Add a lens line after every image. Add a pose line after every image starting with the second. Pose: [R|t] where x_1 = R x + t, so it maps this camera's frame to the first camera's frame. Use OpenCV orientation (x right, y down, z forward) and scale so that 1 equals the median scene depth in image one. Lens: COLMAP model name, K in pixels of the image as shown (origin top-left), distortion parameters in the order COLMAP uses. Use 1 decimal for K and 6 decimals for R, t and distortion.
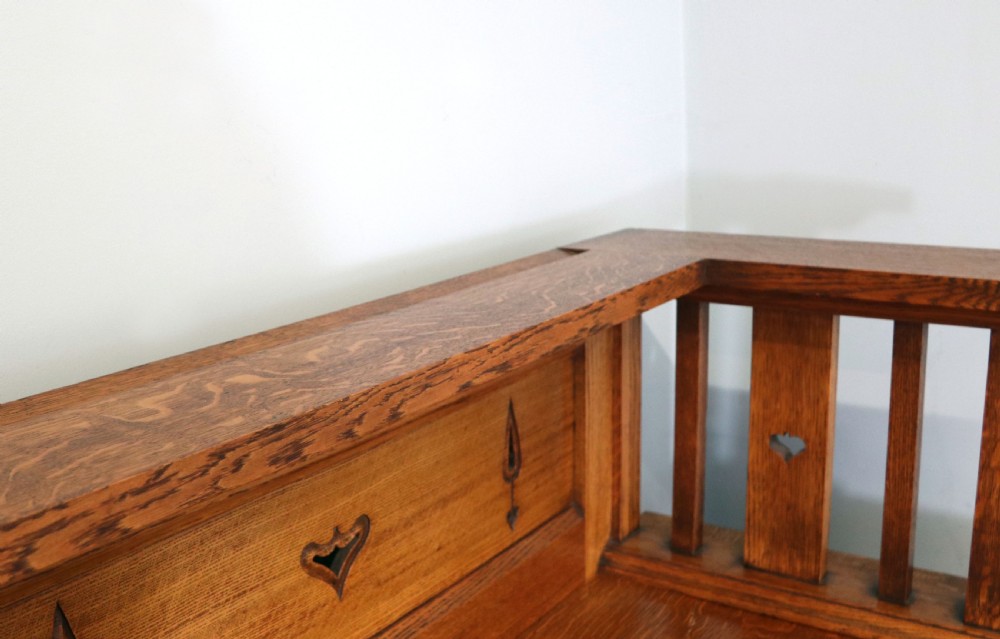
lens RADIAL K [[1102.1, 0, 413.4], [0, 1102.1, 269.2], [0, 0, 1]] dist [-0.121421, 0.000000]
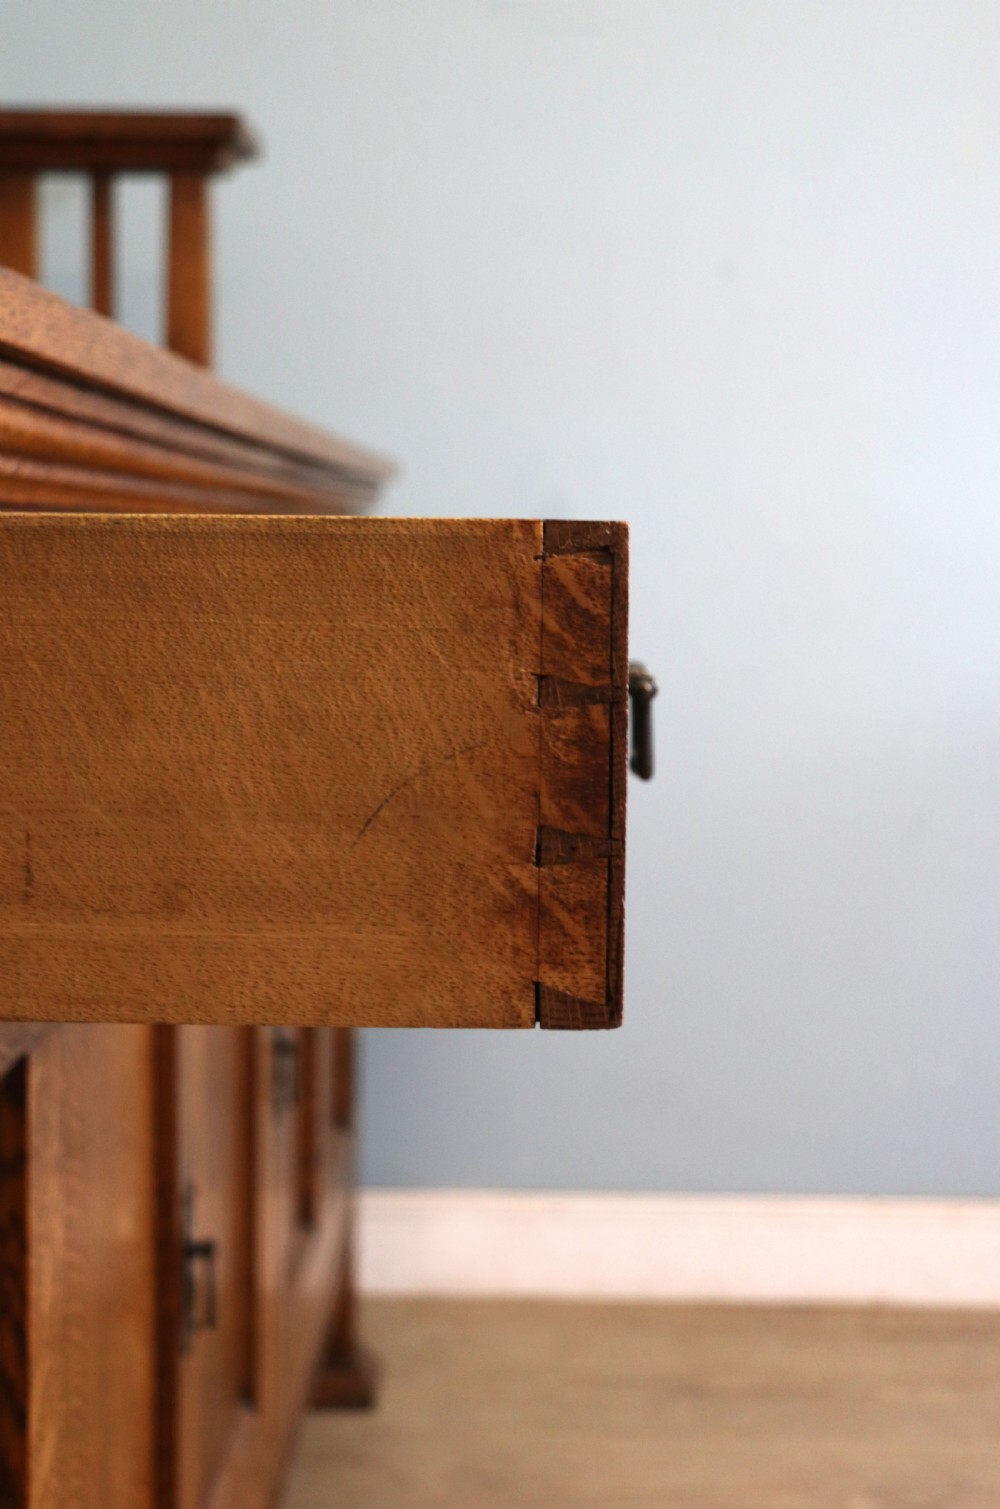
lens RADIAL K [[2006.5, 0, 510.2], [0, 2006.5, 749.6], [0, 0, 1]] dist [0.097189, 0.000000]
pose [[0.807717, -0.017915, 0.589298, -0.469081], [0.065007, 0.996150, -0.058819, 0.782987], [-0.585976, 0.085817, 0.805772, -0.943831]]
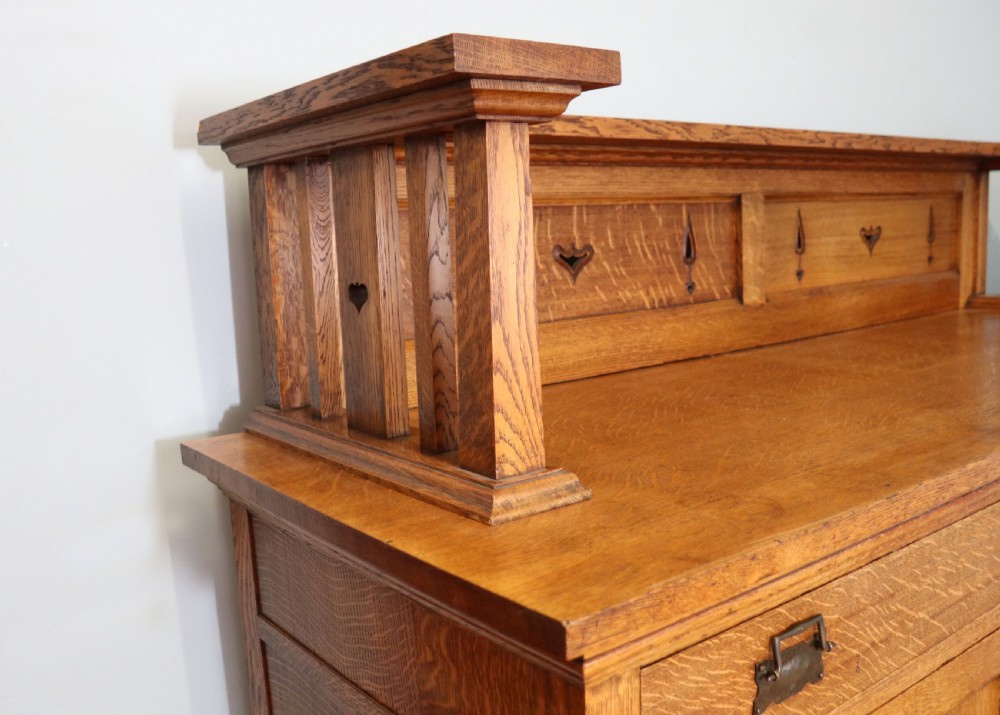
lens RADIAL K [[935.0, 0, 462.4], [0, 935.0, 383.8], [0, 0, 1]] dist [-0.147347, 0.000000]
pose [[0.957375, 0.041099, -0.285910, -0.298414], [-0.037752, 0.999139, 0.017212, 0.490576], [0.286371, -0.005684, 0.958102, -1.068089]]
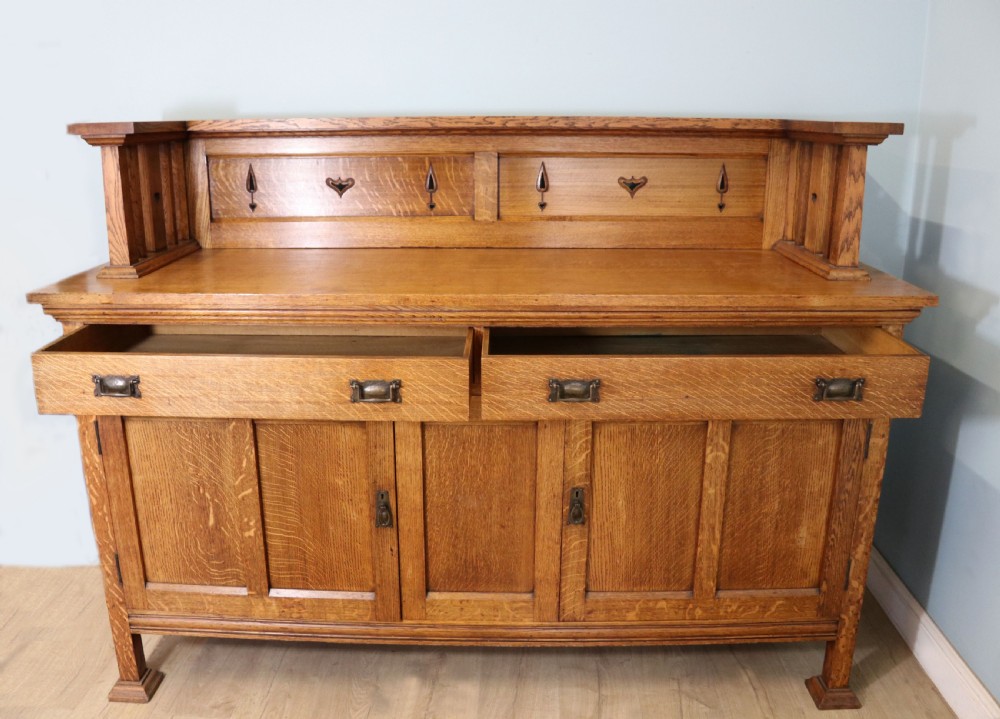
lens RADIAL K [[848.8, 0, 493.4], [0, 848.8, 362.5], [0, 0, 1]] dist [-0.169925, 0.097038]
pose [[0.593503, 0.263757, -0.760386, 1.528525], [-0.158099, 0.964576, 0.211183, 0.254527], [0.789151, -0.005122, 0.614178, -0.838030]]
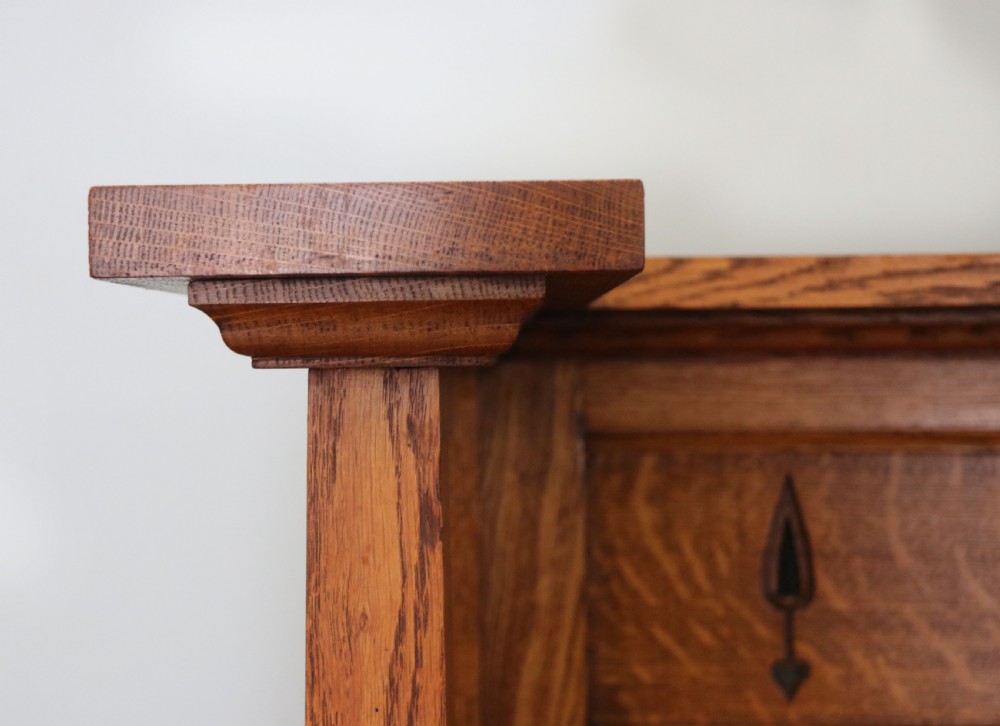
lens RADIAL K [[1513.8, 0, 448.1], [0, 1513.8, 376.0], [0, 0, 1]] dist [0.060741, 0.000000]
pose [[0.569374, 0.041059, -0.821053, -0.076264], [-0.146674, 0.987800, -0.052316, 0.330763], [0.808888, 0.150215, 0.568450, -0.646060]]
